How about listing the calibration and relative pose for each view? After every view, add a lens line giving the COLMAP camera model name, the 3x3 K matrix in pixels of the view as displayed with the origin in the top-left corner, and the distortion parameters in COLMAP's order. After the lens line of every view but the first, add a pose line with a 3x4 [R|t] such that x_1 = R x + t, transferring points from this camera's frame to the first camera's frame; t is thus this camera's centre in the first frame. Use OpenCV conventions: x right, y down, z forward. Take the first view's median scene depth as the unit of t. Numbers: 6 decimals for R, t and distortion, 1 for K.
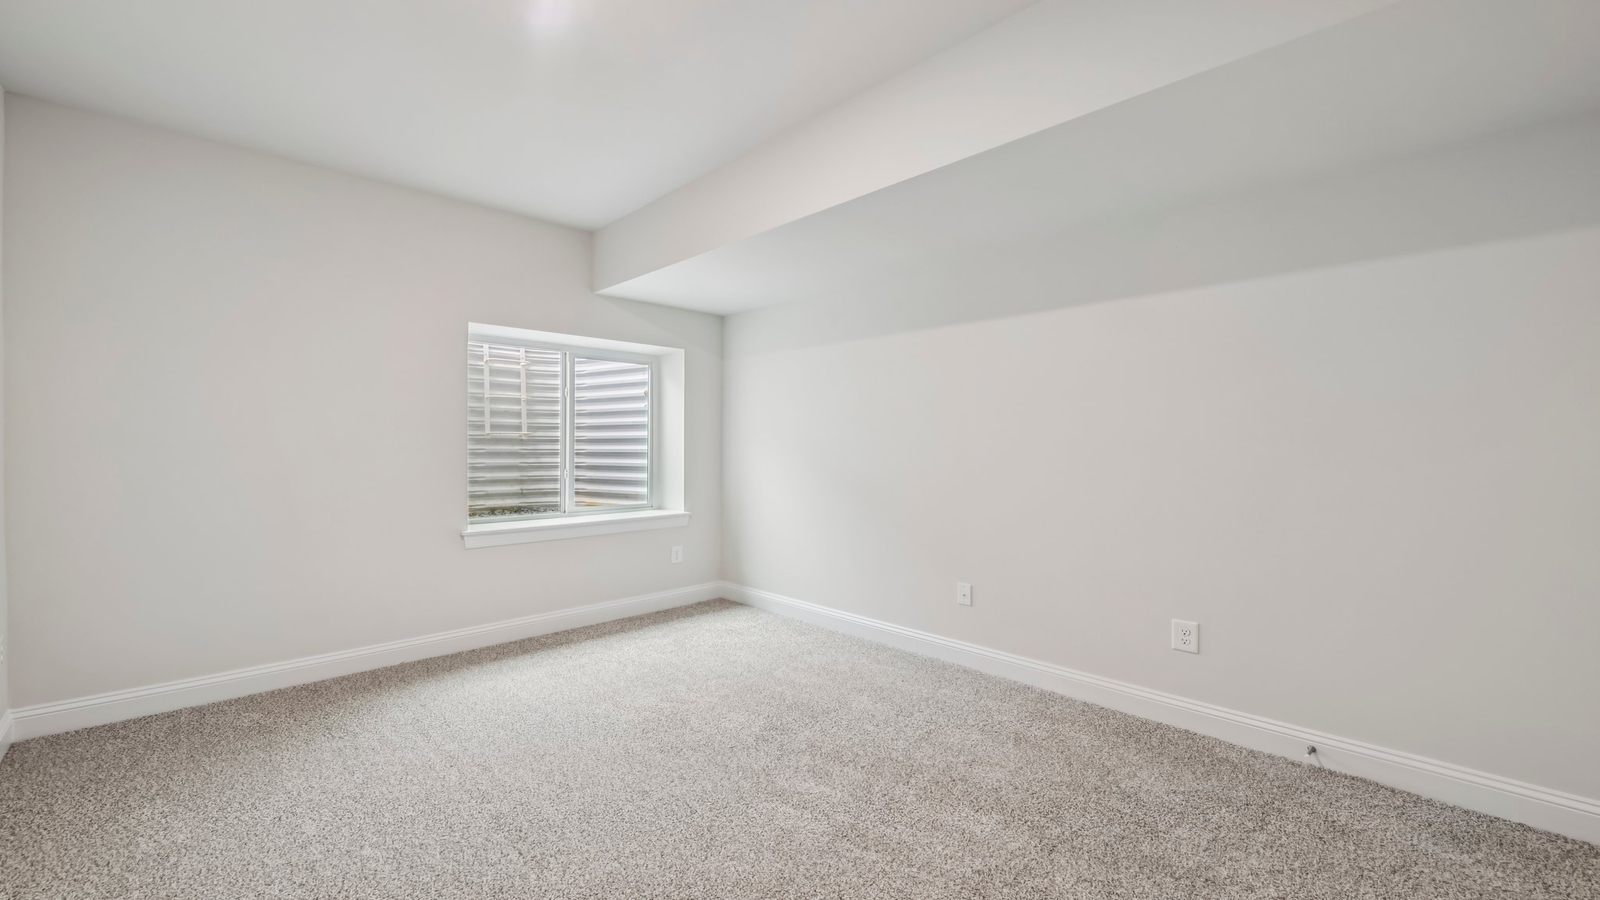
lens RADIAL K [[707.7, 0, 800.4], [0, 707.7, 445.1], [0, 0, 1]] dist [-0.001659, -0.000574]
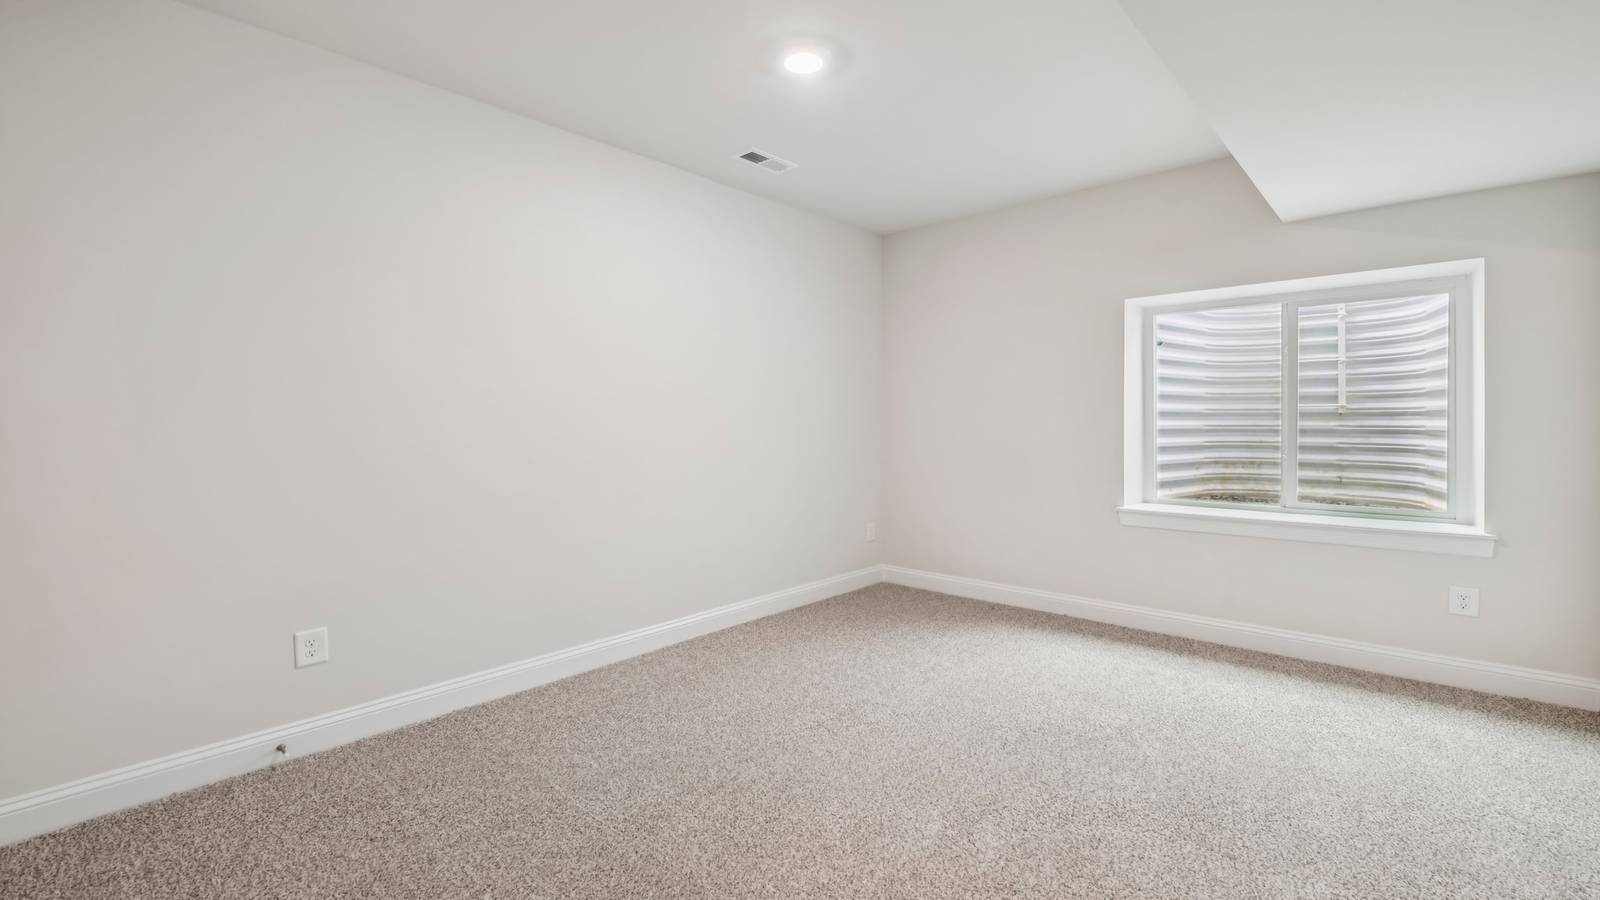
lens RADIAL K [[736.6, 0, 755.7], [0, 736.6, 421.3], [0, 0, 1]] dist [-0.000588, -0.001588]
pose [[-0.059093, -0.001948, -0.998251, 0.486145], [0.008640, 0.999960, -0.002463, -0.002495], [0.998215, -0.008770, -0.059074, 0.433611]]
